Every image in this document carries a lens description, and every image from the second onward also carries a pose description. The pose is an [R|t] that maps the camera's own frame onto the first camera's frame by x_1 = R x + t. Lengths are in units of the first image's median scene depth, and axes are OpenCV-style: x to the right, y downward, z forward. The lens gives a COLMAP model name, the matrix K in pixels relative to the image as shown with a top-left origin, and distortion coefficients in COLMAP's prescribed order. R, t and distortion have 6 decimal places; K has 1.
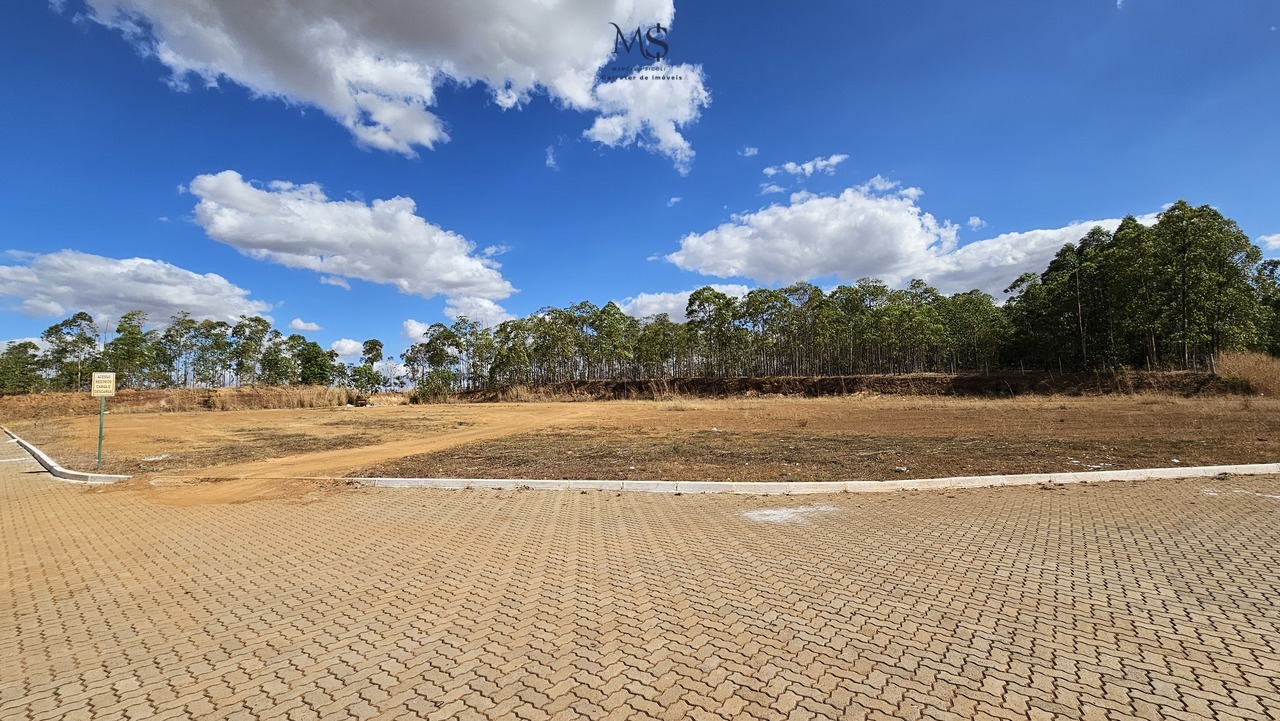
lens RADIAL K [[517.4, 0, 638.5], [0, 517.4, 344.9], [0, 0, 1]] dist [-0.000492, -0.000259]
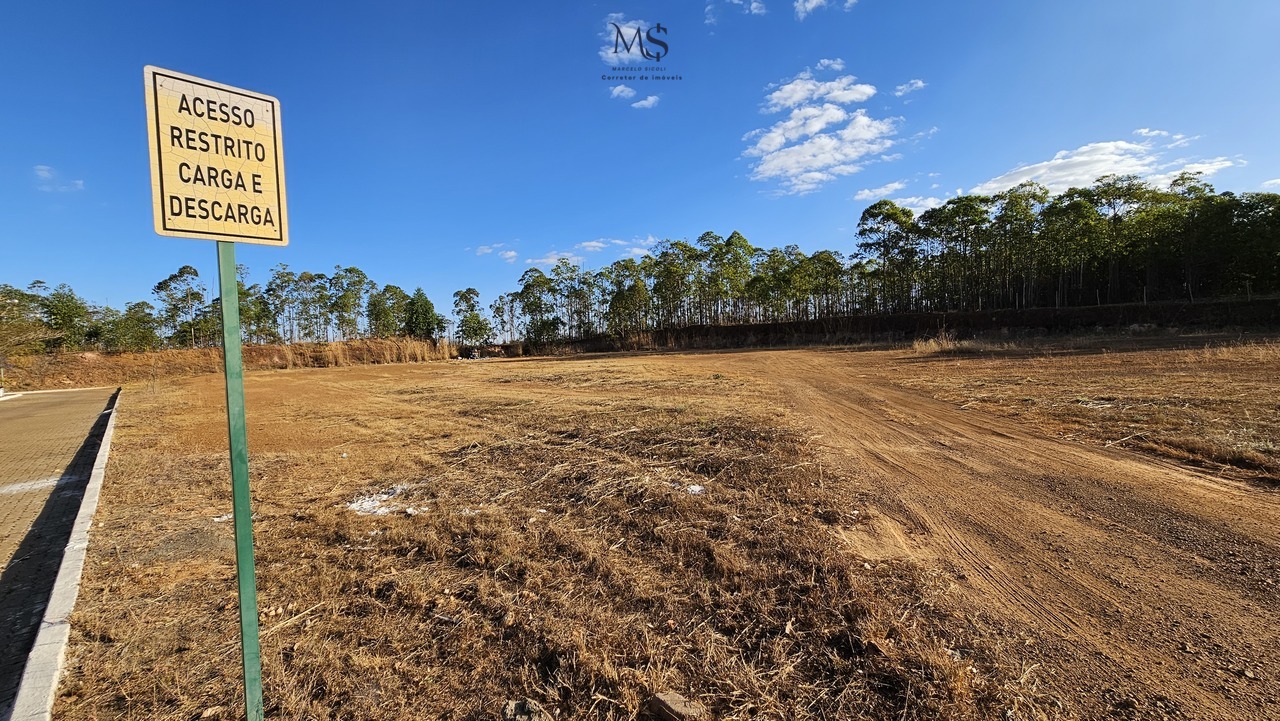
lens RADIAL K [[519.1, 0, 624.7], [0, 519.1, 367.4], [0, 0, 1]] dist [0.000561, 0.000136]
pose [[0.991555, -0.016816, -0.128592, -0.108164], [0.034273, 0.990283, 0.134778, 0.013417], [0.125076, -0.138047, 0.982496, 0.093675]]
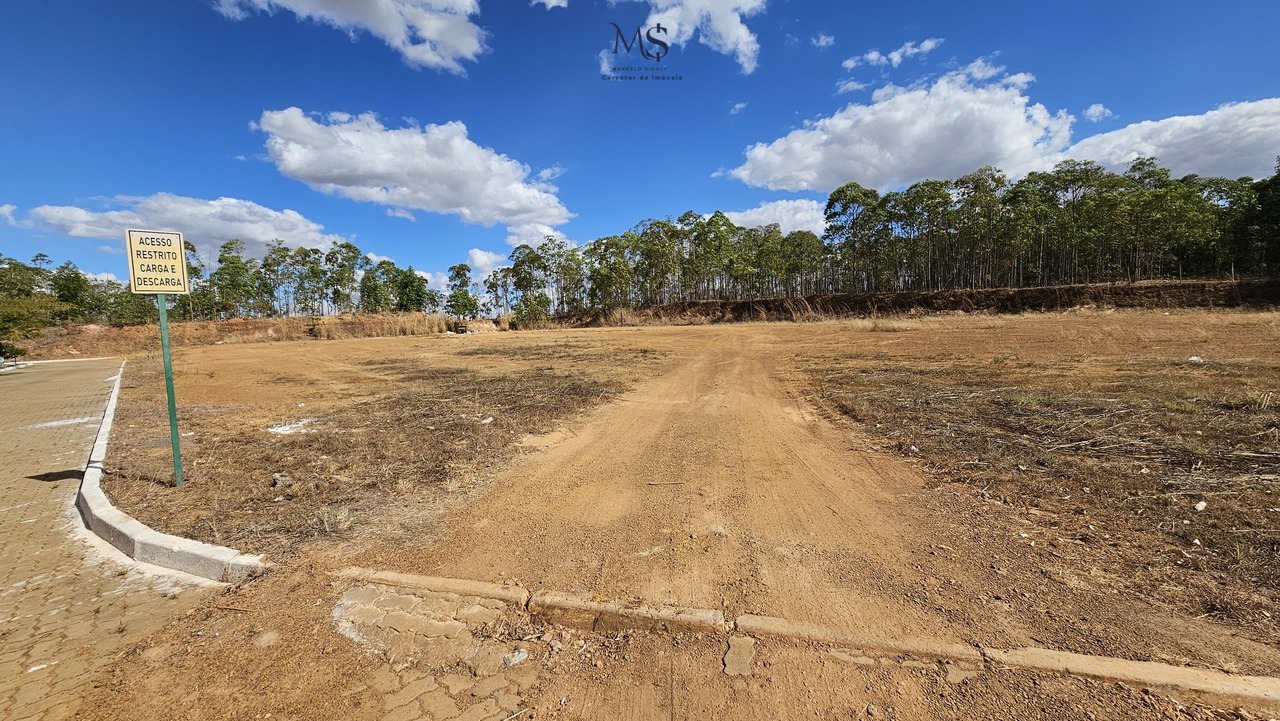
lens RADIAL K [[517.3, 0, 634.4], [0, 517.3, 363.8], [0, 0, 1]] dist [-0.001577, -0.000342]
pose [[0.992672, -0.005887, -0.120696, -0.072556], [0.027389, 0.983780, 0.177276, 0.009677], [0.117694, -0.179282, 0.976732, 0.066022]]
